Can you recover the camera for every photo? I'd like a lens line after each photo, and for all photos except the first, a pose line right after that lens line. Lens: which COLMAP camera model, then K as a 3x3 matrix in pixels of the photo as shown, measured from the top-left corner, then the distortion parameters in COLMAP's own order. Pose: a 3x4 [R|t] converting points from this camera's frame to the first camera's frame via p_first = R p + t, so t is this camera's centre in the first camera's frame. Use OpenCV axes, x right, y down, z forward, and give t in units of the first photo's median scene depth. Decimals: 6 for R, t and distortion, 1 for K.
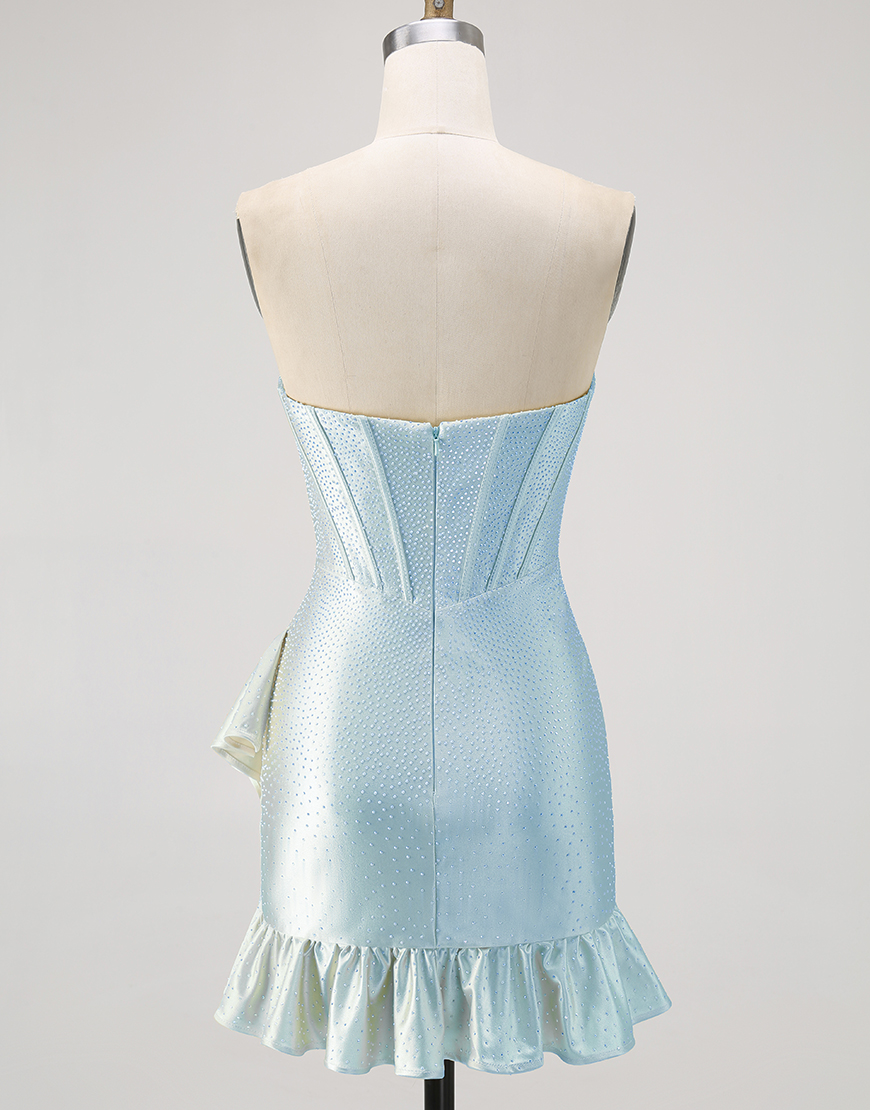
lens RADIAL K [[1985.0, 0, 435.0], [0, 1985.0, 555.0], [0, 0, 1]] dist [0.060996, 0.011501]
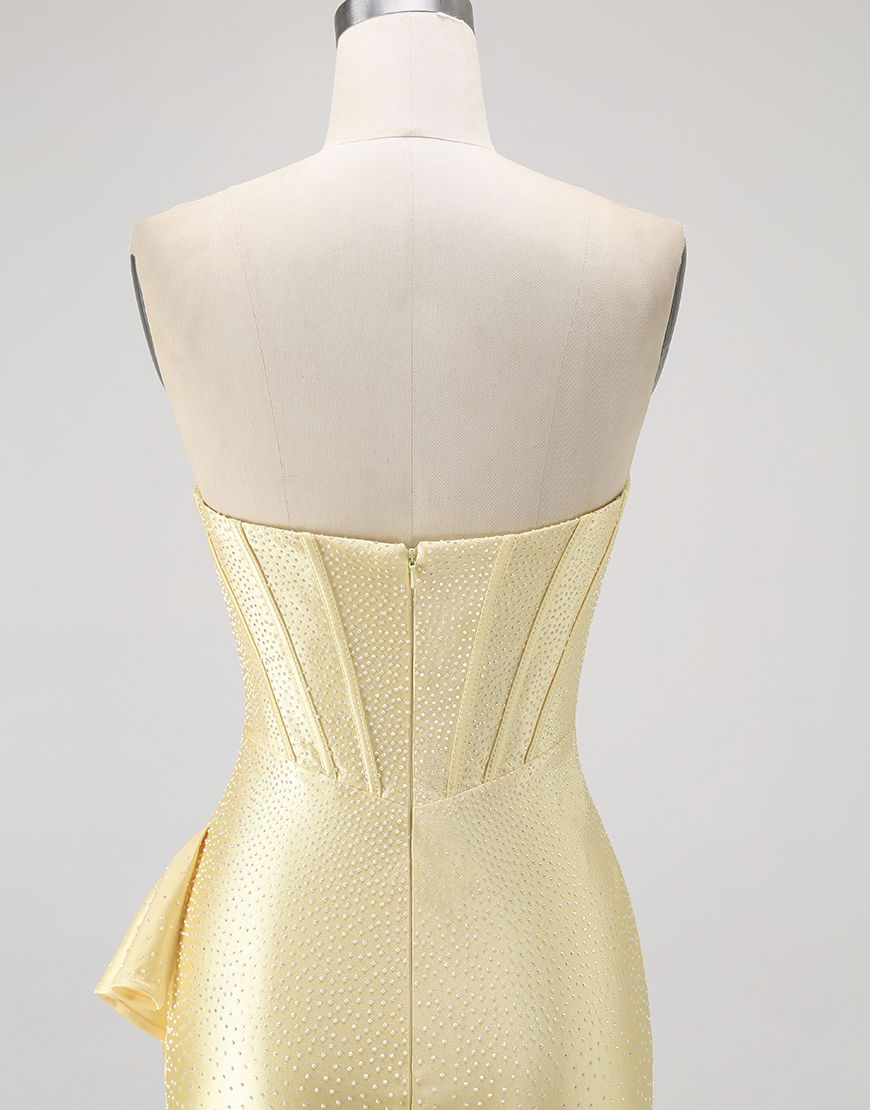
lens RADIAL K [[2007.1, 0, 435.0], [0, 2007.1, 555.0], [0, 0, 1]] dist [-0.042768, 0.030062]
pose [[0.999621, -0.004213, 0.027203, -0.010486], [0.004988, 0.999582, -0.028482, -0.041092], [-0.027072, 0.028606, 0.999224, 0.284681]]
